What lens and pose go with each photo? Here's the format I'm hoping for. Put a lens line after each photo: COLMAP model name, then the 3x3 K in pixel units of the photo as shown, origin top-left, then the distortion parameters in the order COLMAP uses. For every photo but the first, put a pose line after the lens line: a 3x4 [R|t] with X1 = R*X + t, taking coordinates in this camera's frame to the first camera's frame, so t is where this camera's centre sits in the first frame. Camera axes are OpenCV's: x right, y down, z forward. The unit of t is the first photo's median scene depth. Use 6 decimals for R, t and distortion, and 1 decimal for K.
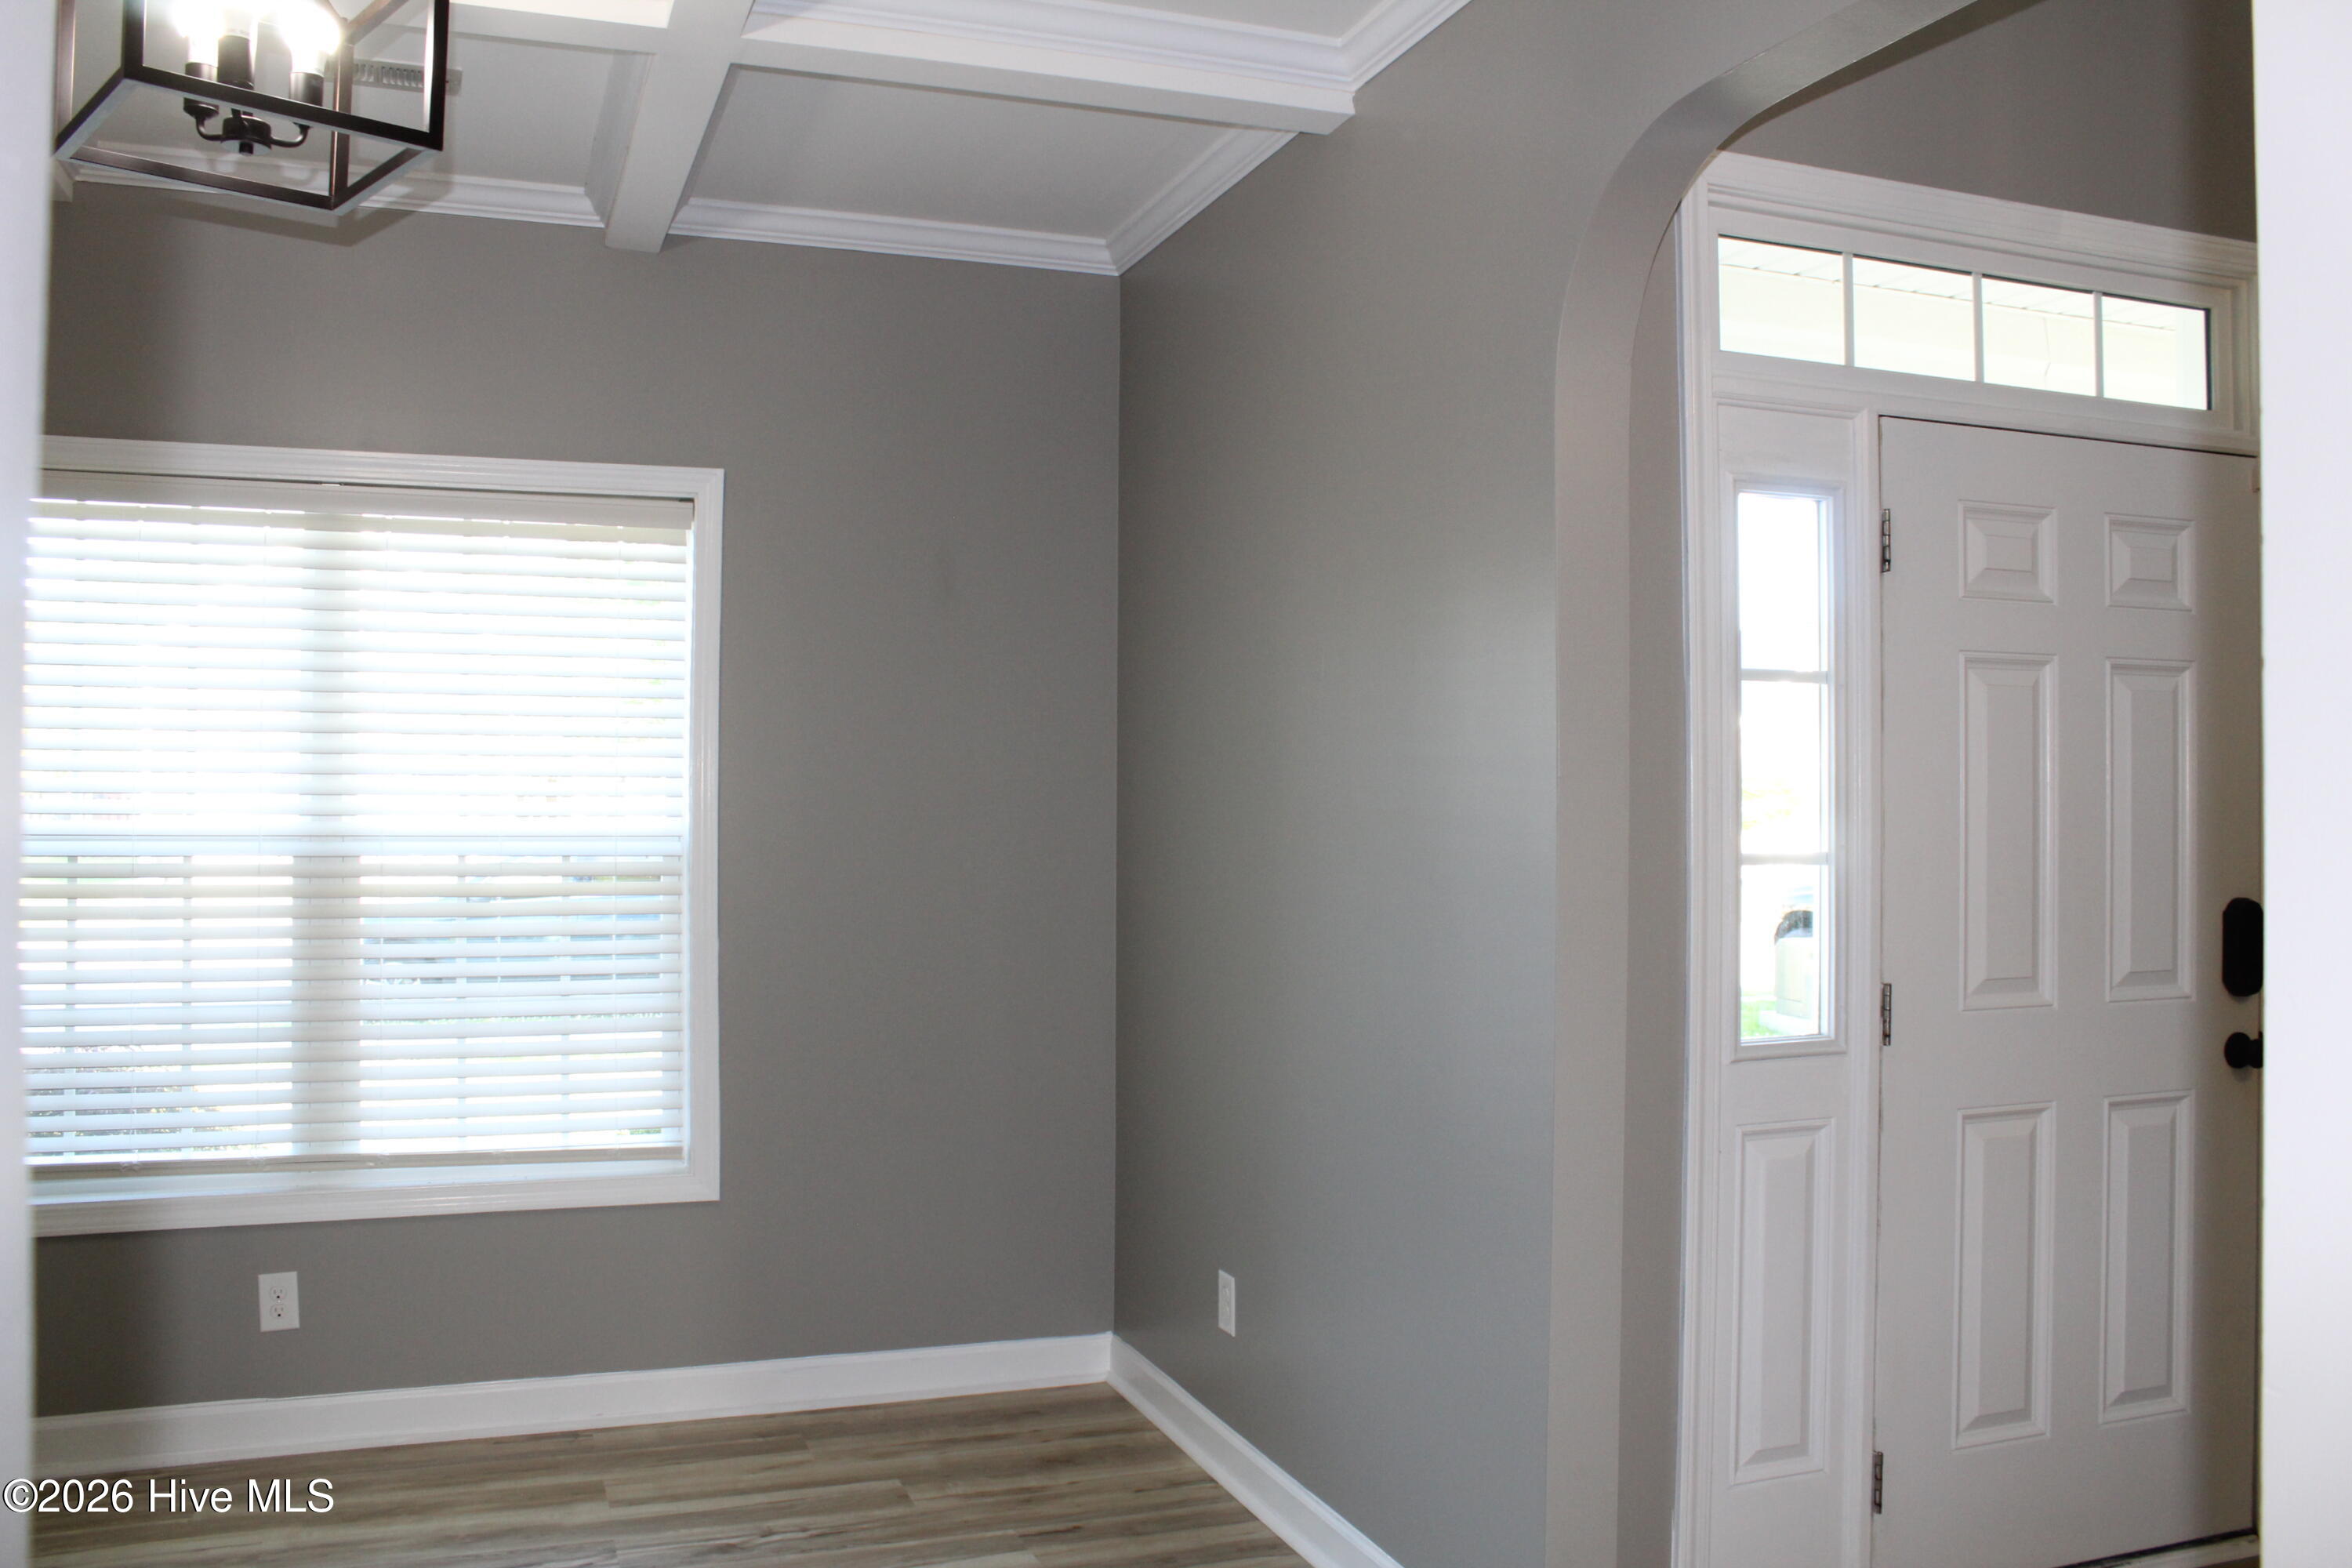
lens RADIAL K [[1954.7, 0, 1177.7], [0, 1954.7, 792.1], [0, 0, 1]] dist [-0.060025, 0.002774]
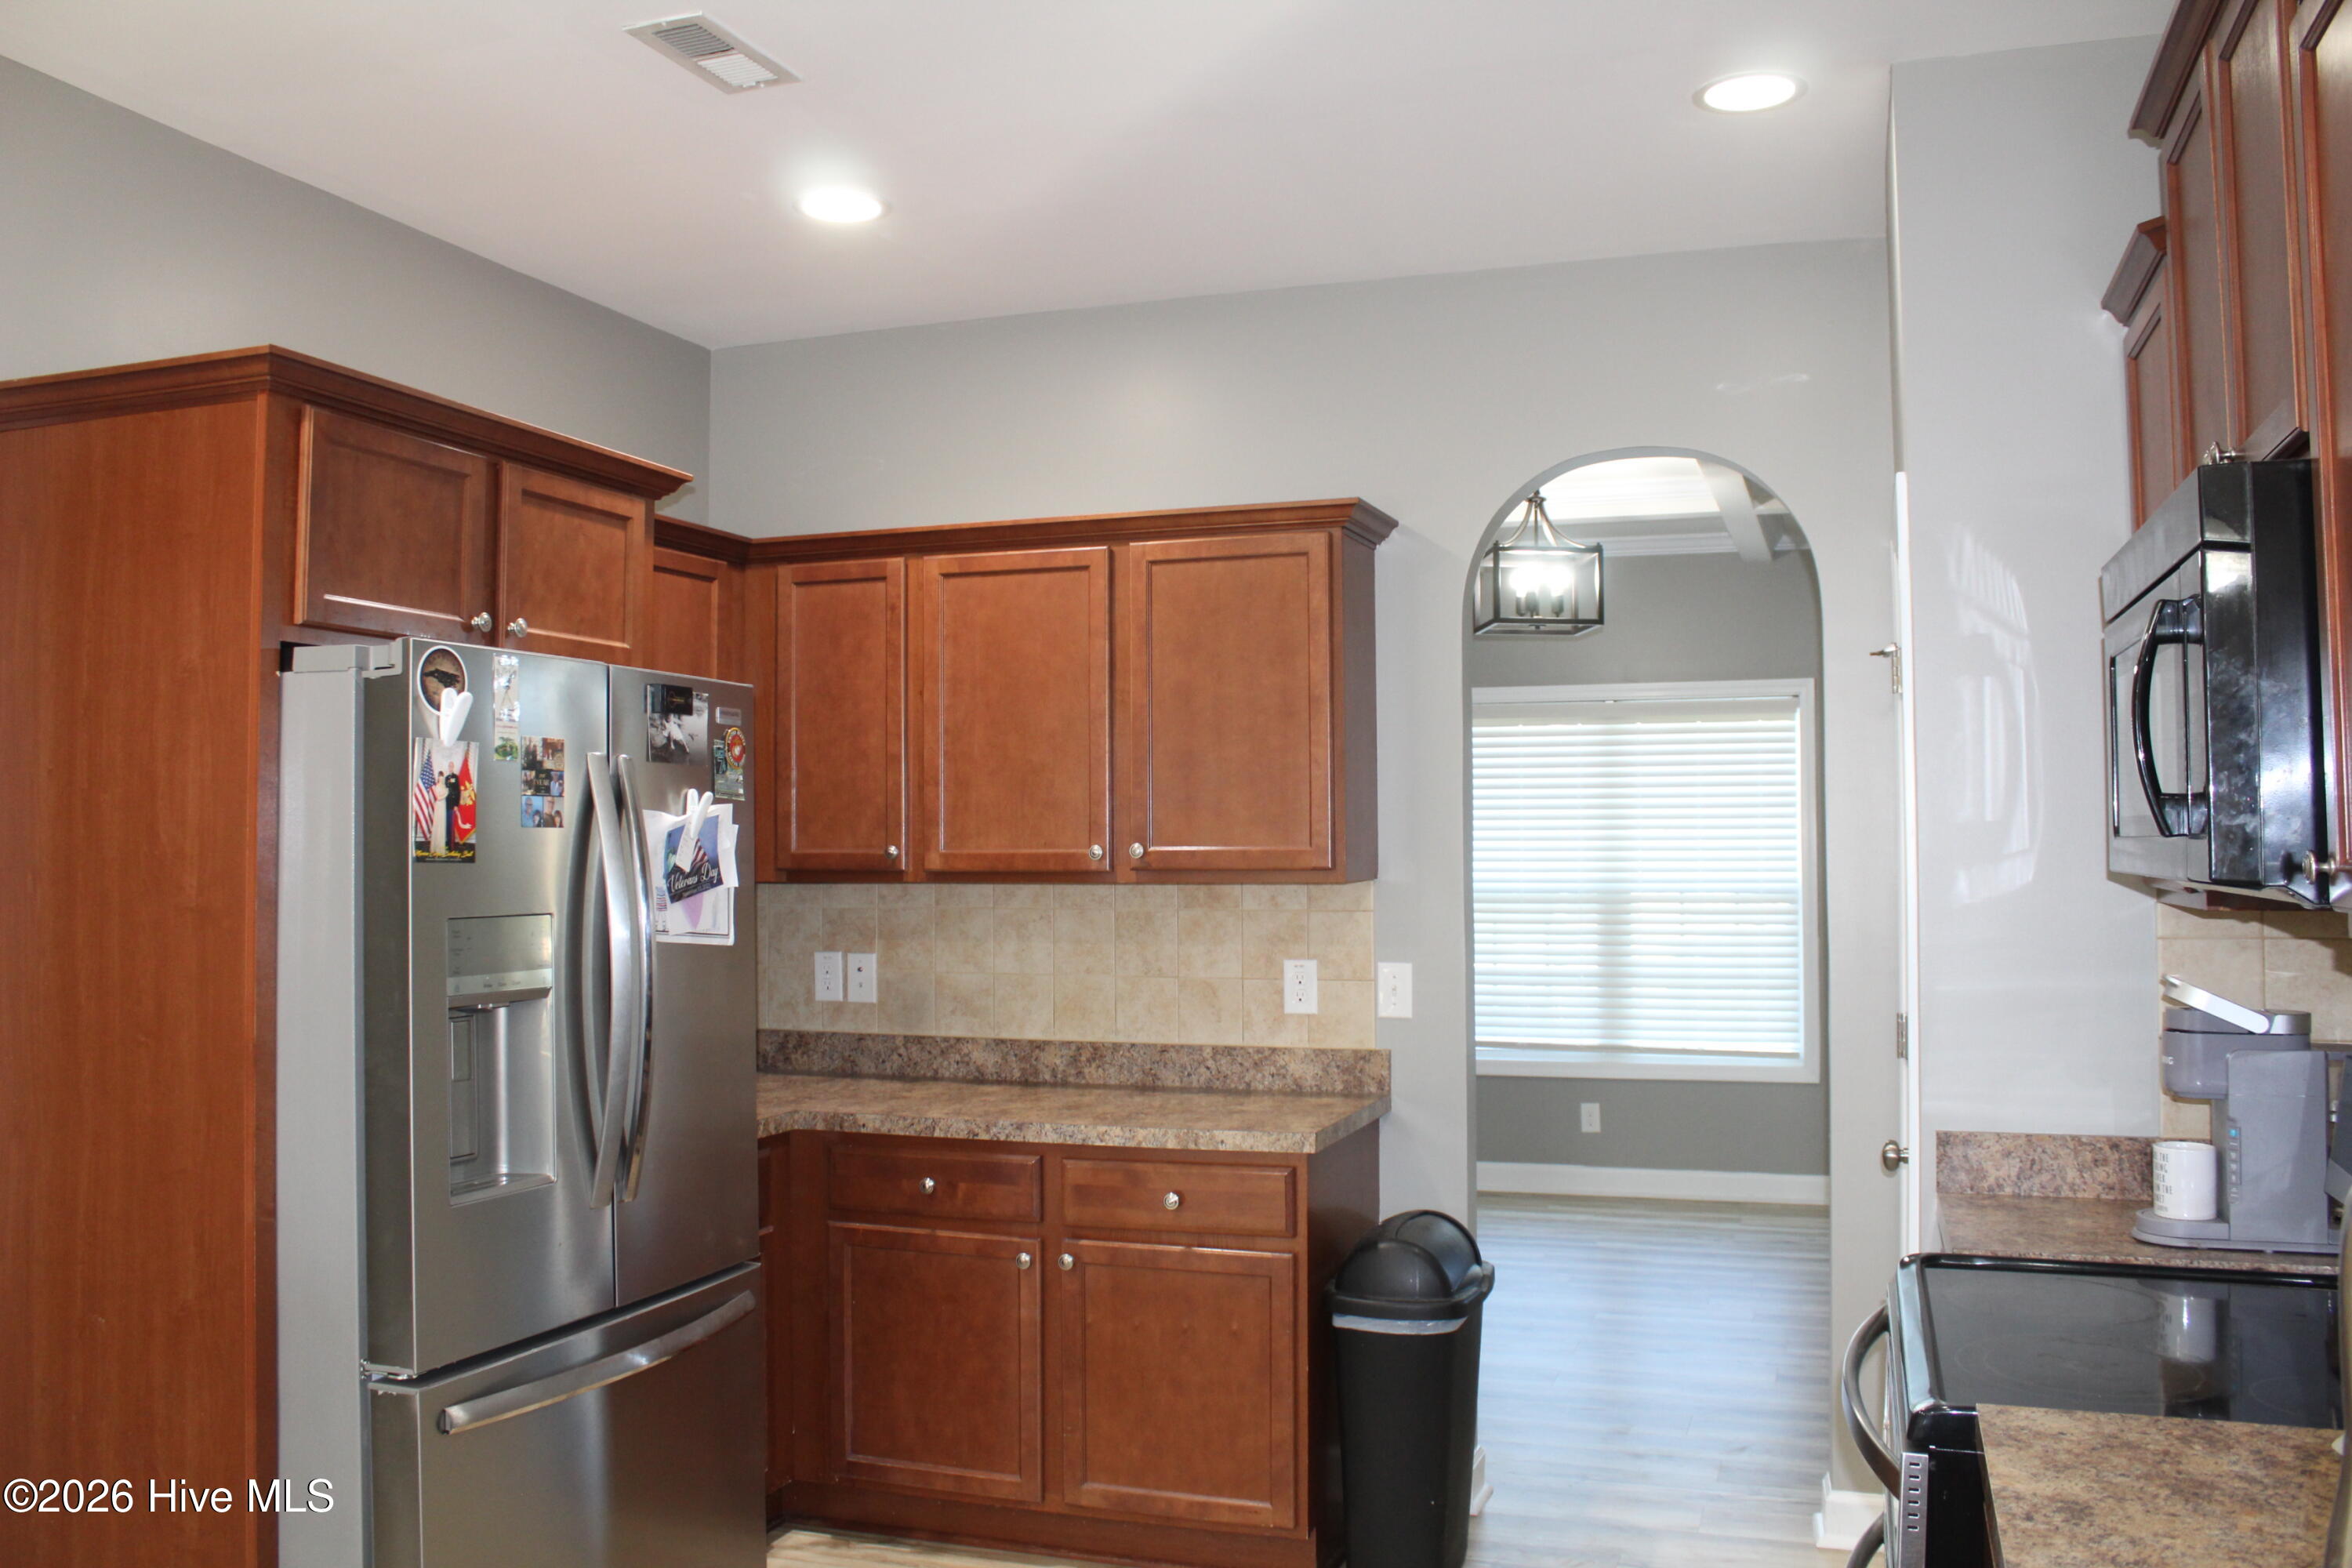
lens RADIAL K [[1954.7, 0, 1177.7], [0, 1954.7, 792.1], [0, 0, 1]] dist [-0.060025, 0.002774]
pose [[0.768415, -0.030524, -0.639224, 0.493087], [0.014434, 0.999434, -0.030373, -0.013665], [0.639789, 0.014112, 0.768421, -0.809133]]
